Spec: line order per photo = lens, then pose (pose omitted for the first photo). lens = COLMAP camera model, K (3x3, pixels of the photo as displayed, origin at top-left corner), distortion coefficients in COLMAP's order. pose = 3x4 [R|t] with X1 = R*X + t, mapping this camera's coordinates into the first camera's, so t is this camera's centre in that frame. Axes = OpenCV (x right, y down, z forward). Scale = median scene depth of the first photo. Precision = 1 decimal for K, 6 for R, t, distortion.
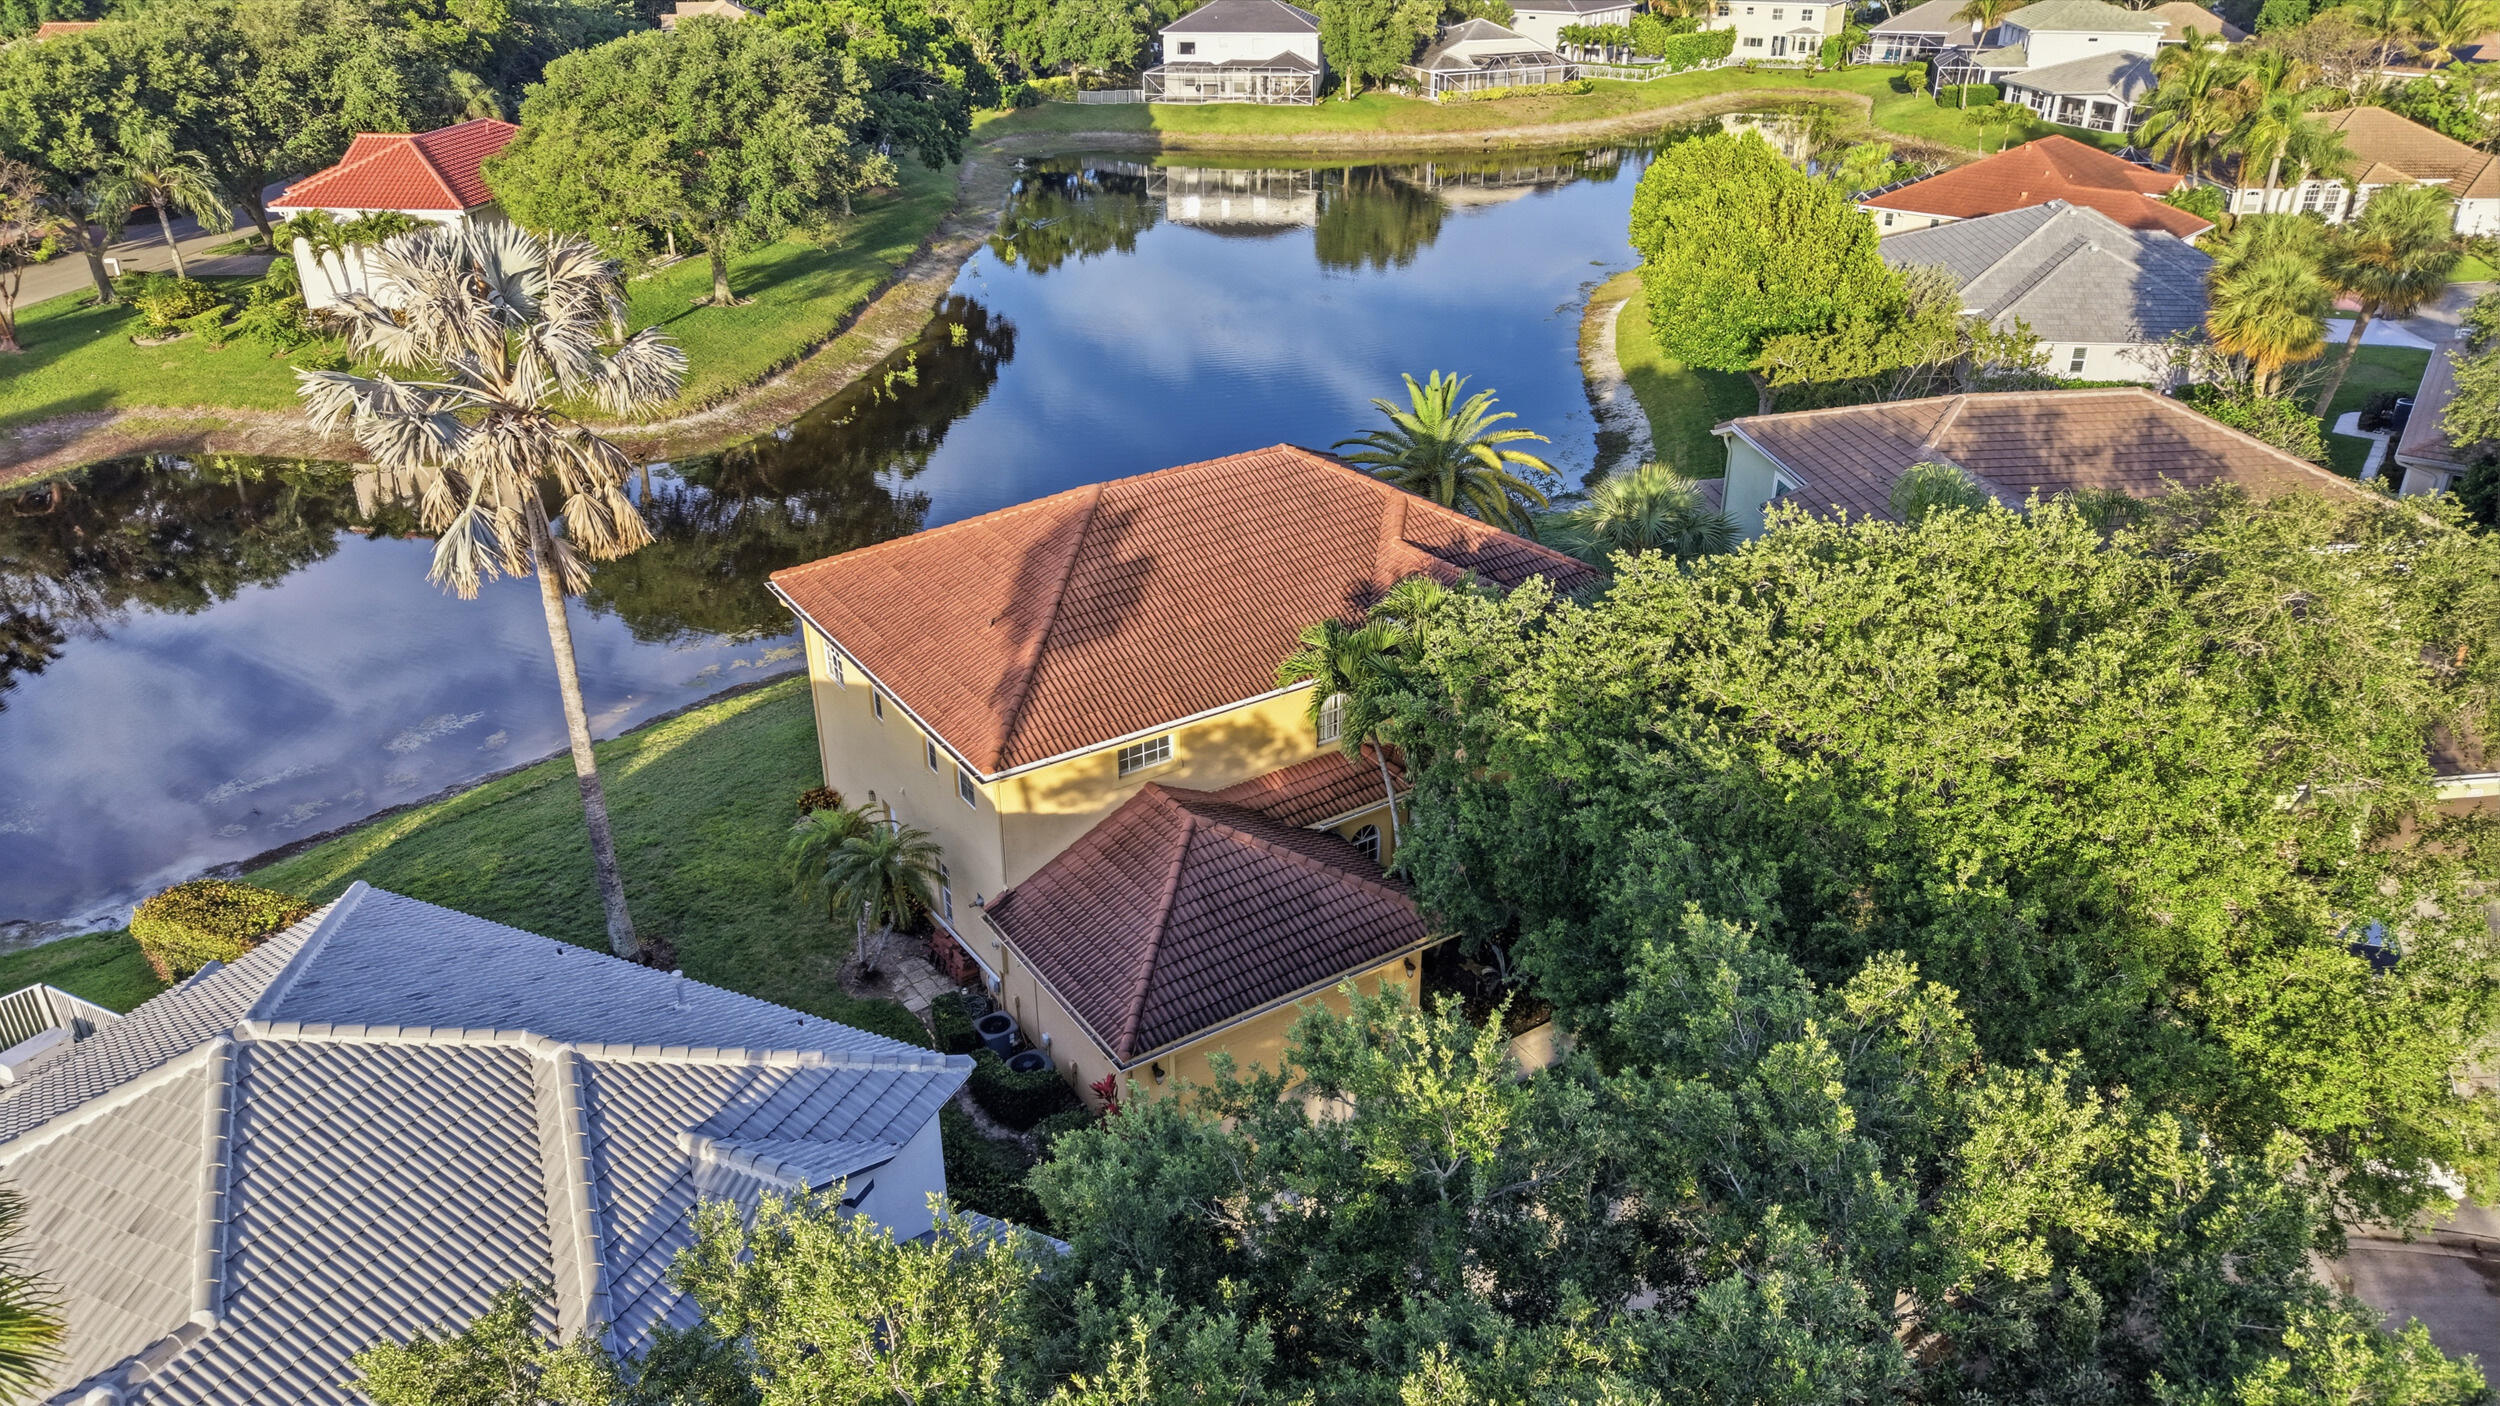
lens RADIAL K [[1670.1, 0, 1231.9], [0, 1670.1, 720.9], [0, 0, 1]] dist [0.021473, -0.020300]
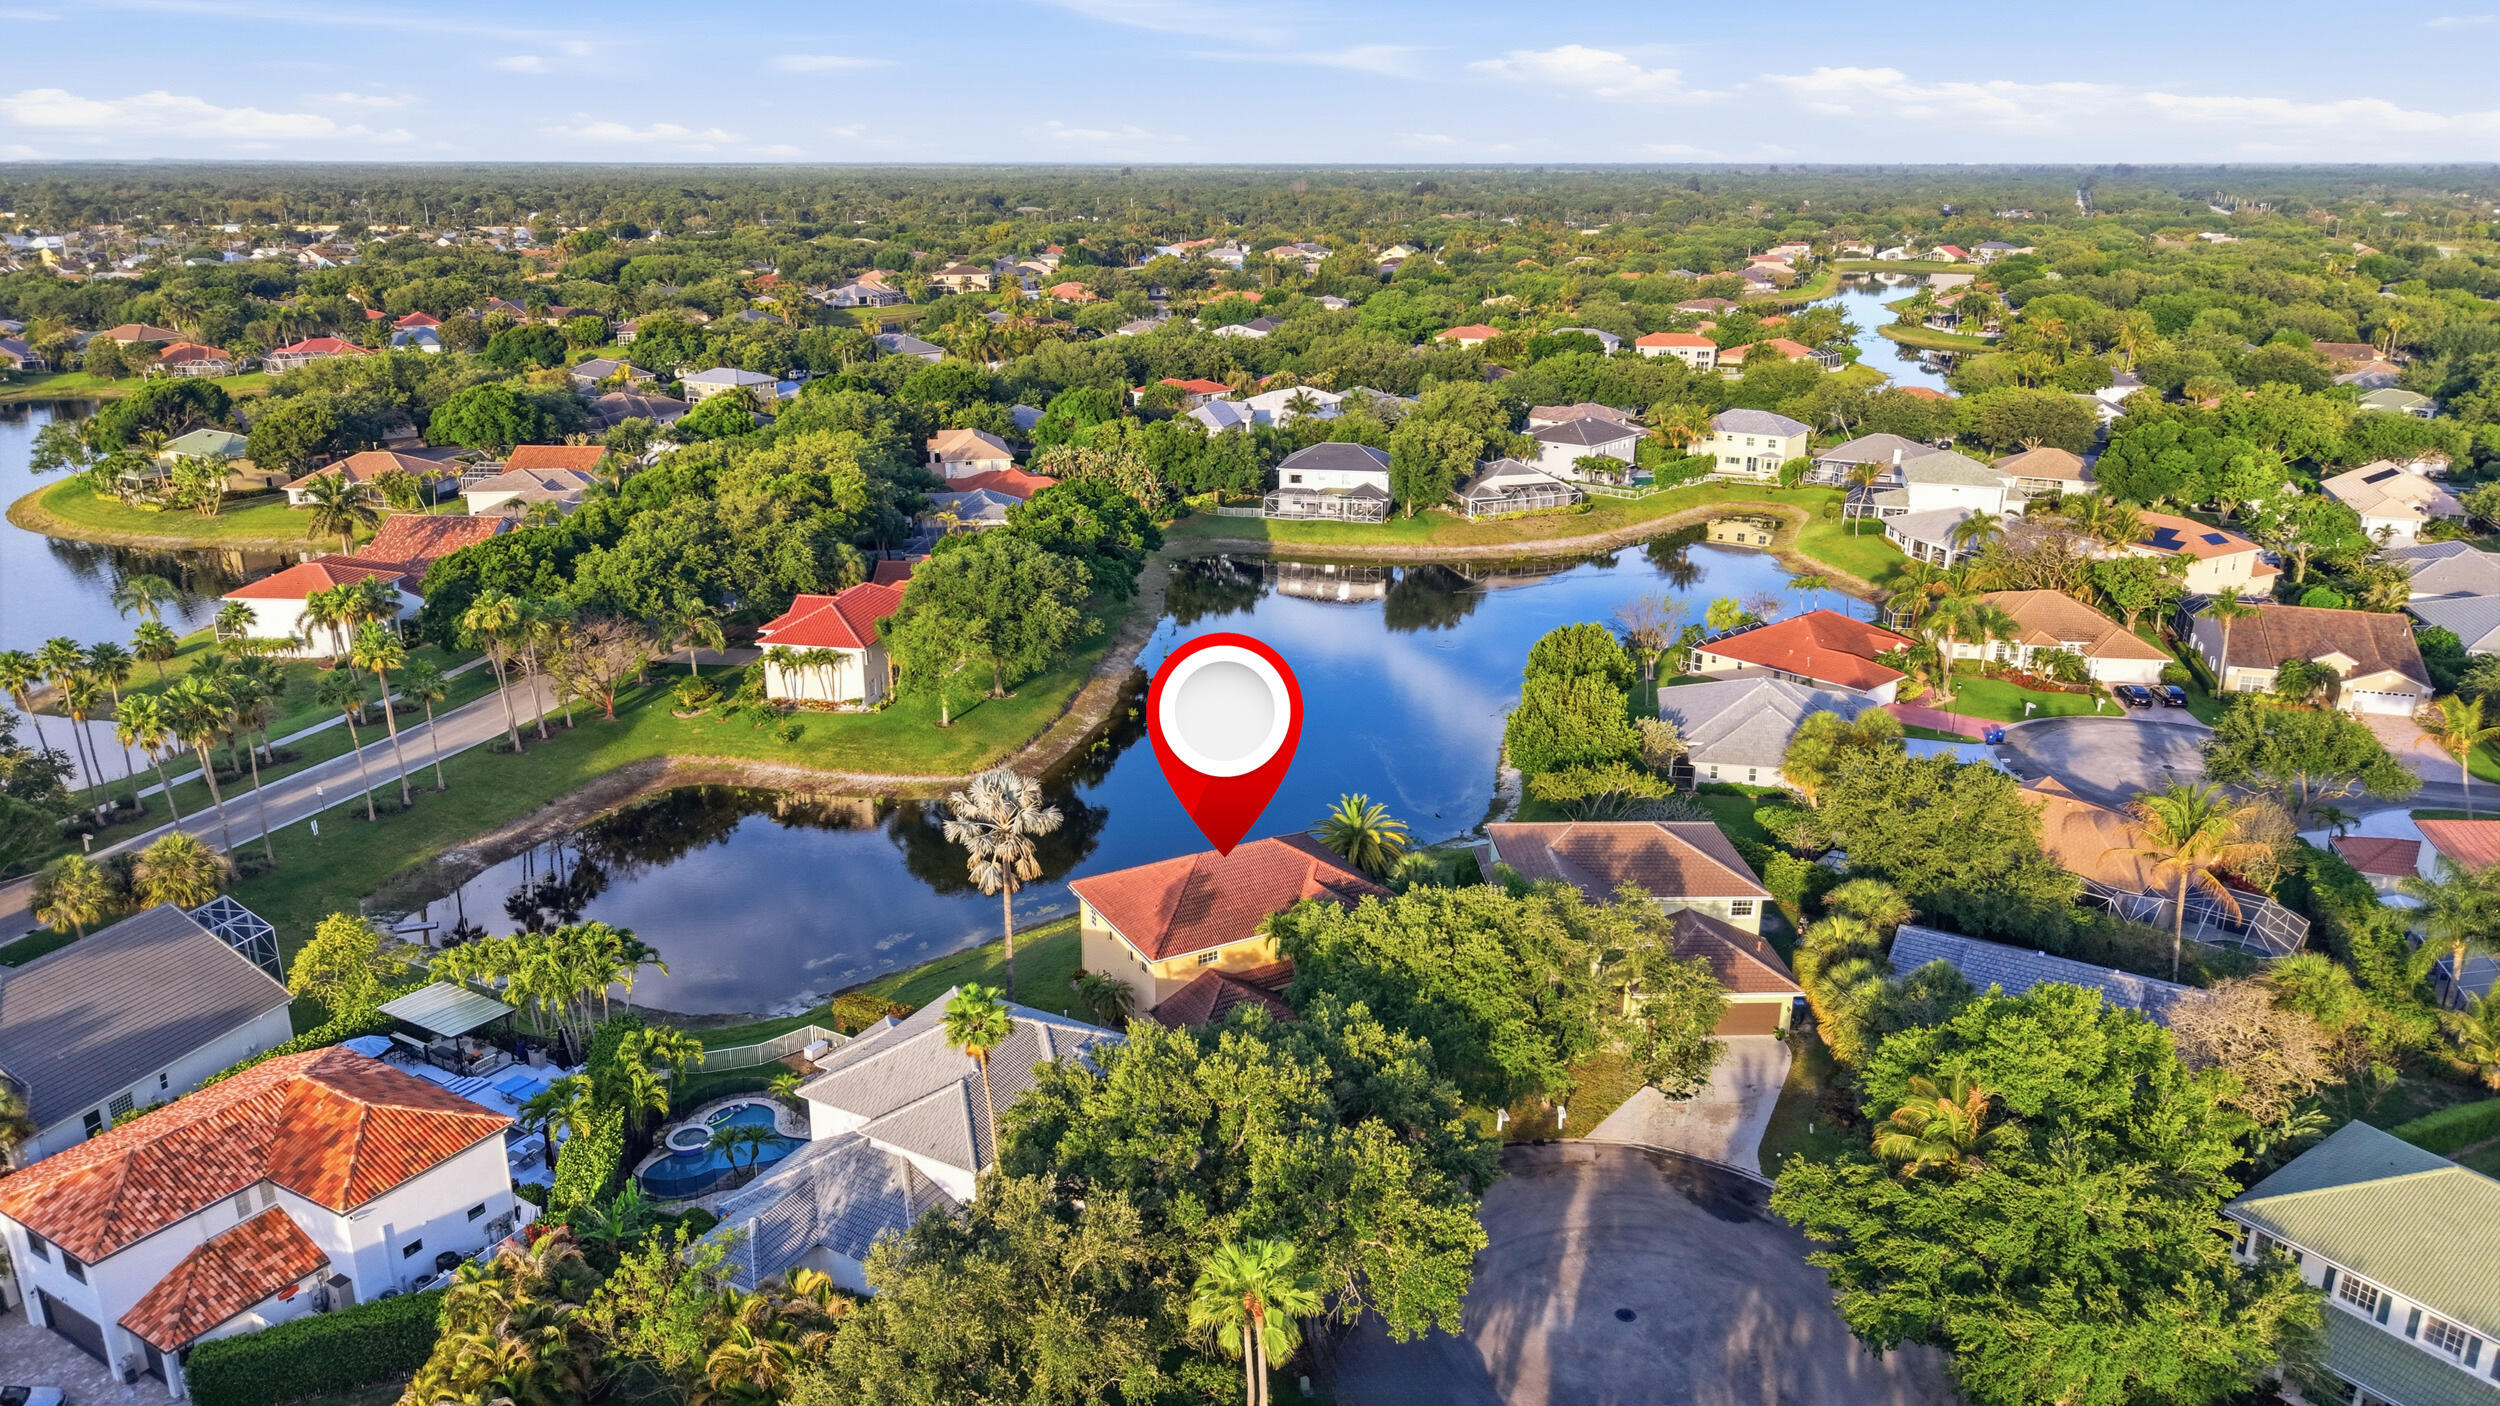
lens RADIAL K [[1670.1, 0, 1259.5], [0, 1670.1, 711.6], [0, 0, 1]] dist [0.021473, -0.020300]
pose [[0.997394, 0.033891, -0.063684, 0.063012], [-0.043235, 0.987494, -0.151612, 0.011153], [0.057750, 0.153970, 0.986386, -0.588148]]
